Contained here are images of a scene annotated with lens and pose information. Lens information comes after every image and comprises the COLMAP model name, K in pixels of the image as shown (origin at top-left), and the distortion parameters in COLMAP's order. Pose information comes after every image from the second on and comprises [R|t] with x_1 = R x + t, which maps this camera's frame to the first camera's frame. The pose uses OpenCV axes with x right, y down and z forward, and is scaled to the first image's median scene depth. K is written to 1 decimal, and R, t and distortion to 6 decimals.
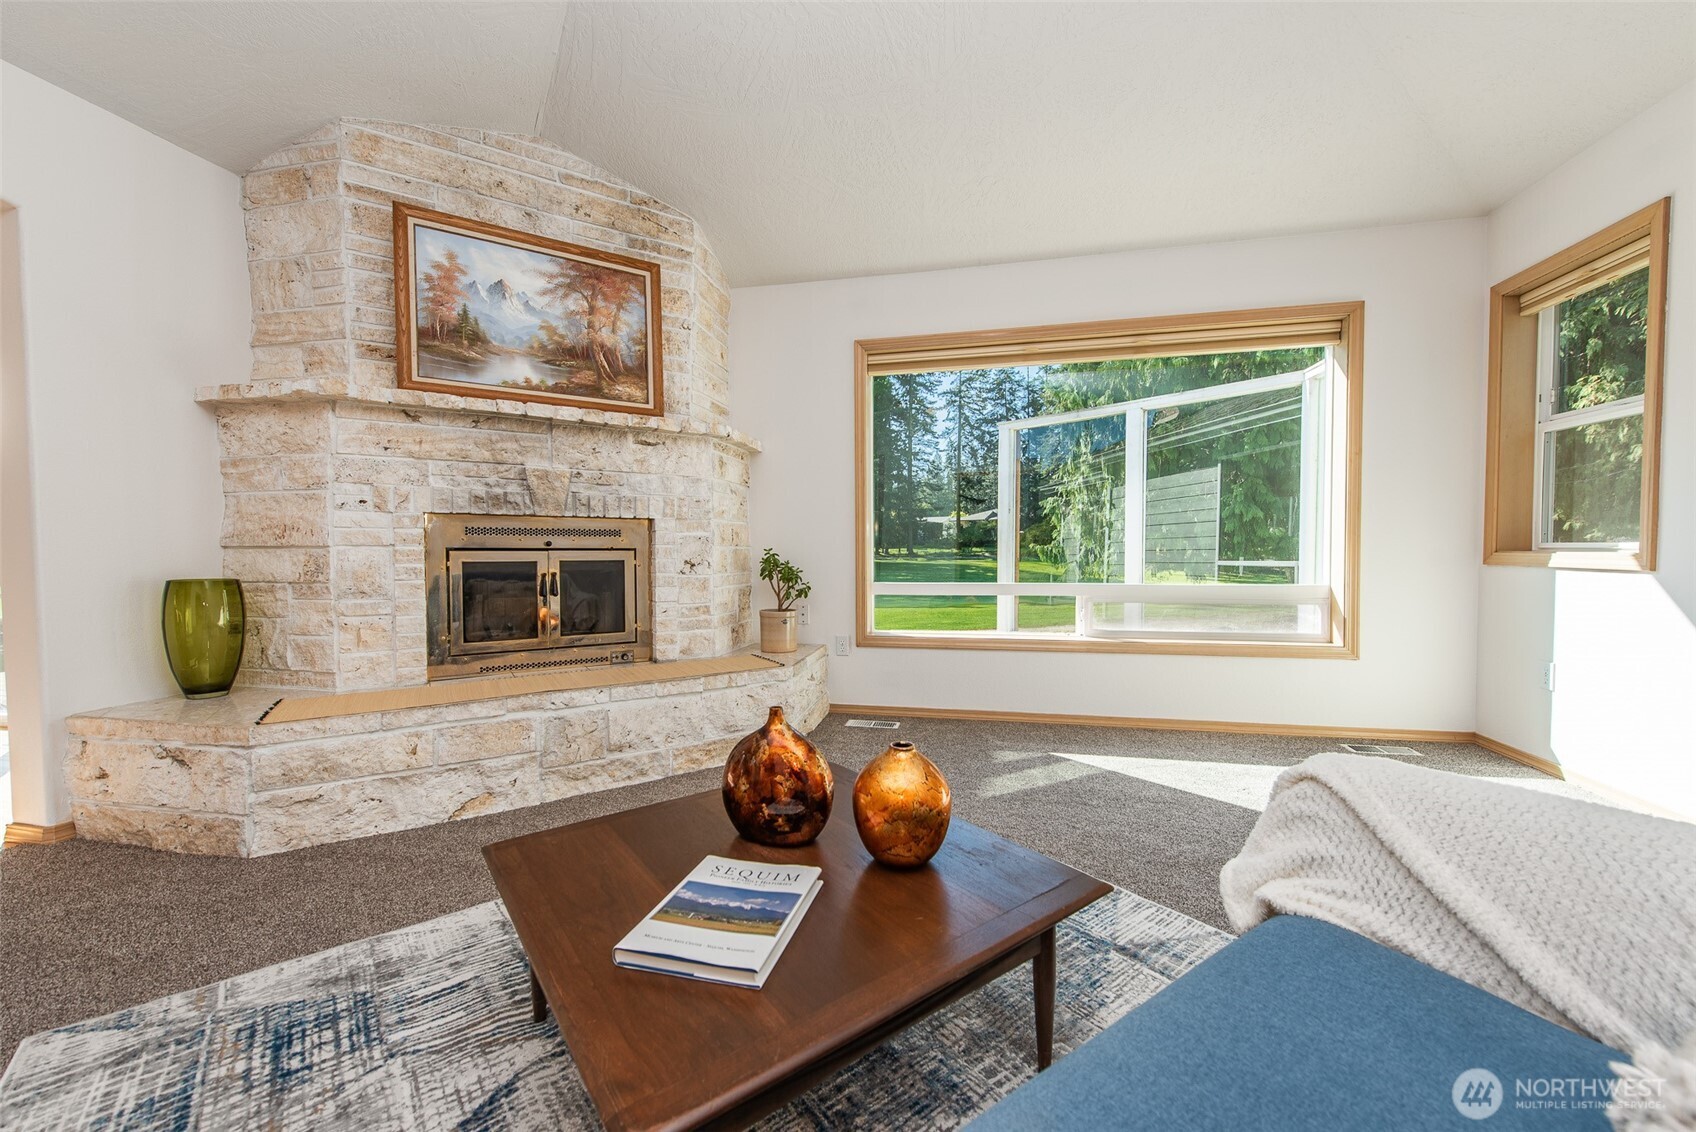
lens RADIAL K [[662.7, 0, 847.6], [0, 662.7, 568.1], [0, 0, 1]] dist [0.010089, -0.003188]
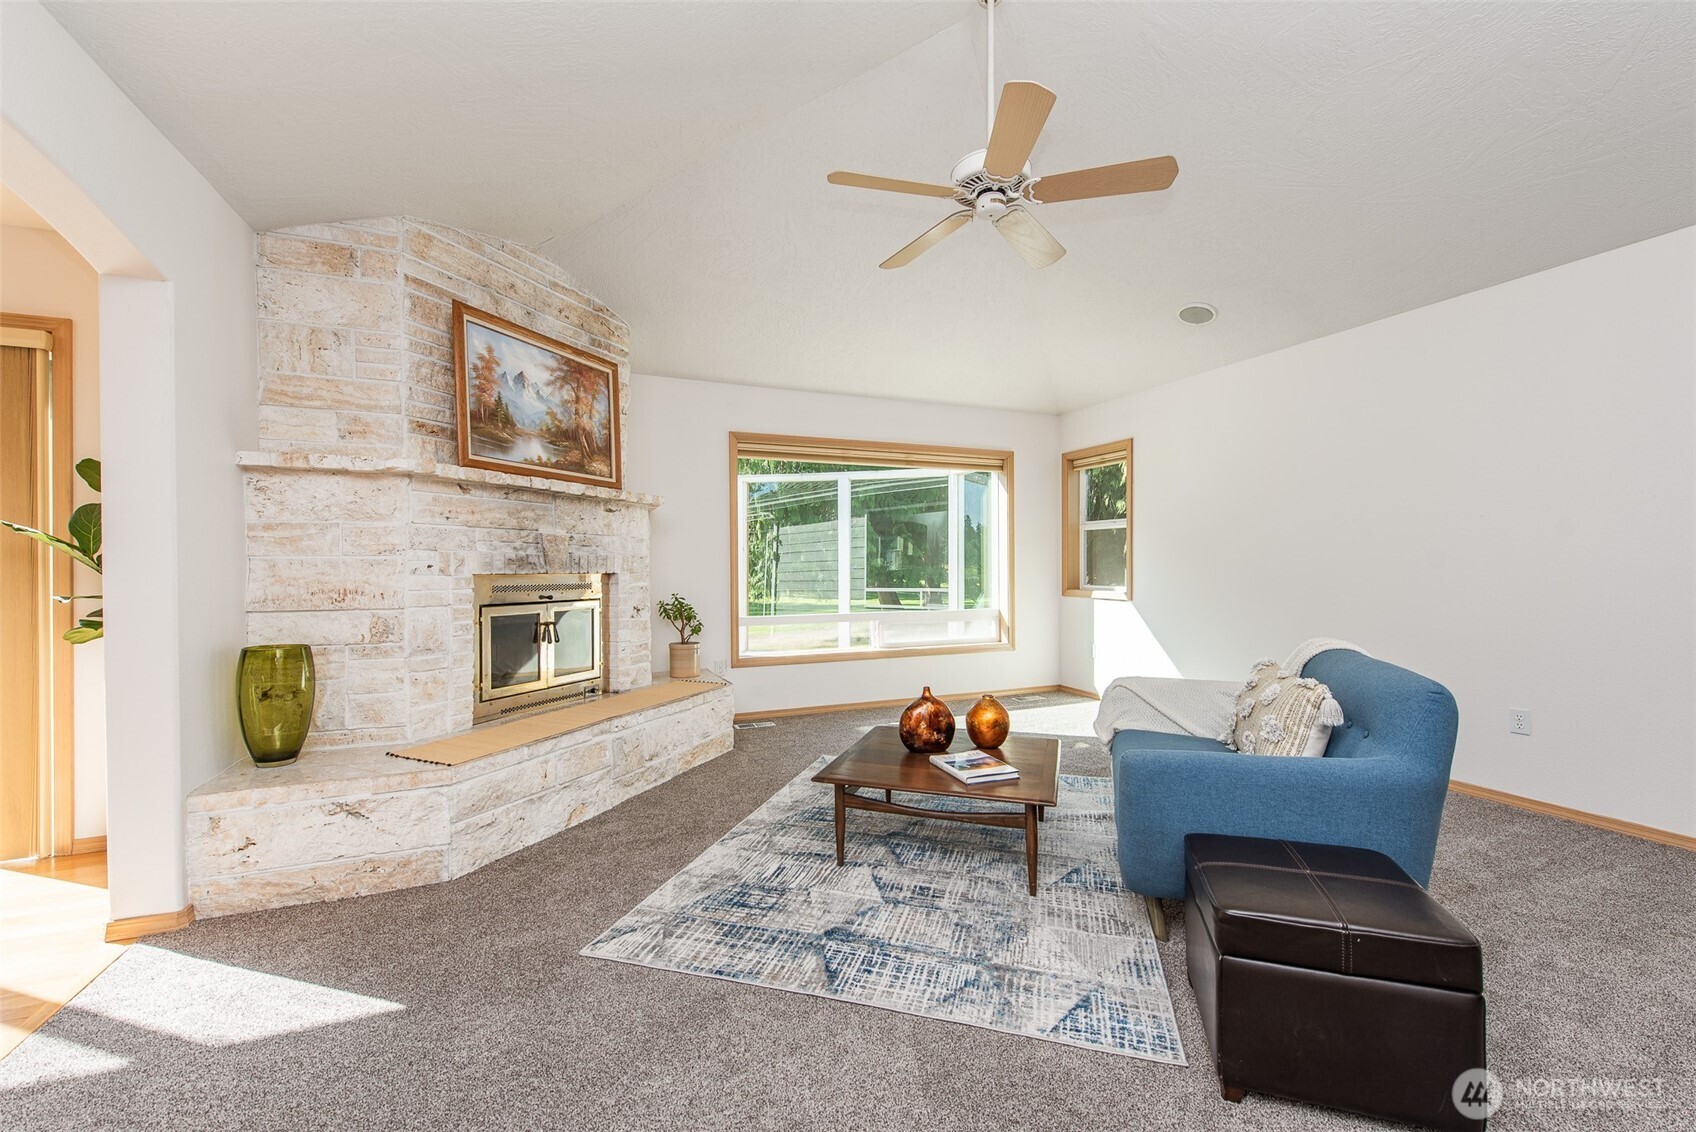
lens RADIAL K [[682.2, 0, 855.5], [0, 682.2, 565.3], [0, 0, 1]] dist [-0.000614, 0.000054]
pose [[0.818129, 0.002058, 0.575032, -0.731300], [0.016342, 0.999506, -0.026828, -0.054760], [-0.574803, 0.031346, 0.817691, -0.296295]]
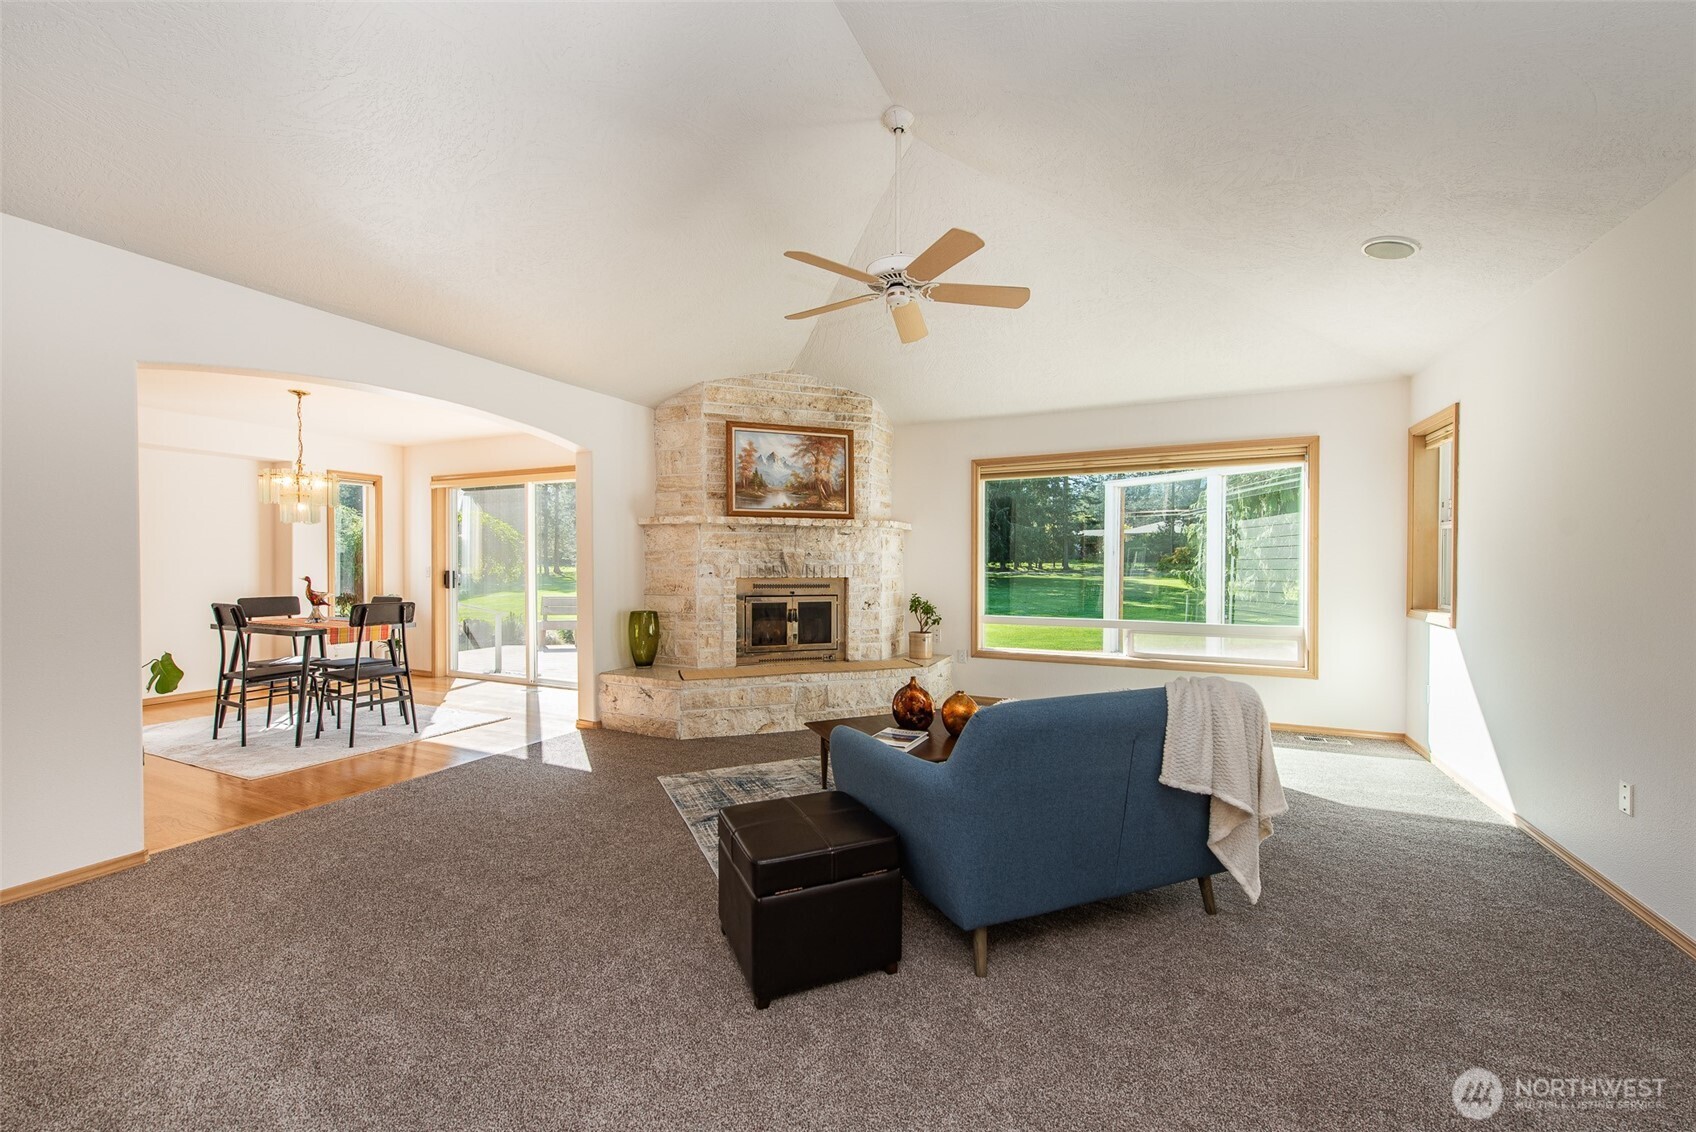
lens RADIAL K [[662.7, 0, 842.5], [0, 662.7, 563.5], [0, 0, 1]] dist [0.010089, -0.003188]
pose [[0.972444, 0.006907, -0.233033, 0.105895], [-0.012680, 0.999648, -0.023286, -0.079522], [0.232791, 0.025599, 0.972190, -0.761078]]
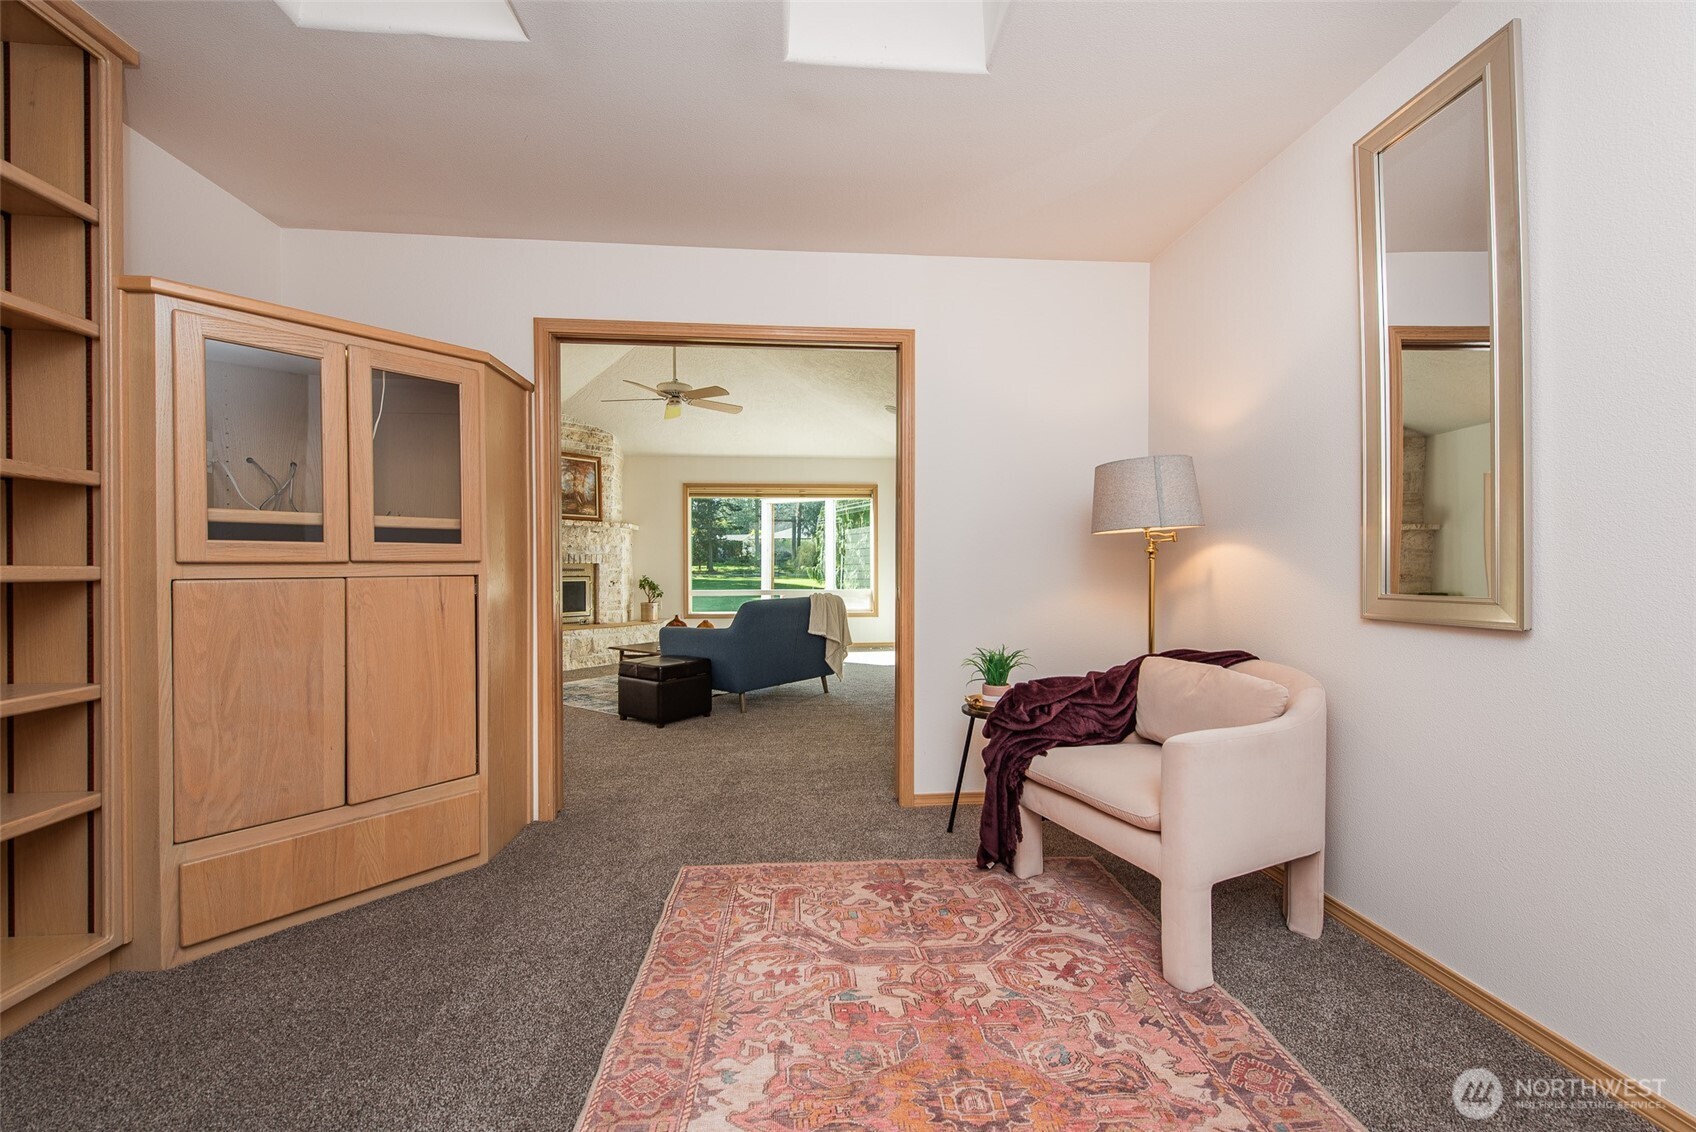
lens RADIAL K [[662.7, 0, 850.8], [0, 662.7, 568.7], [0, 0, 1]] dist [0.010089, -0.003188]
pose [[0.954432, 0.000344, 0.298429, -0.155962], [0.006791, 0.999715, -0.022872, 0.005729], [-0.298352, 0.023857, 0.954158, -1.745246]]
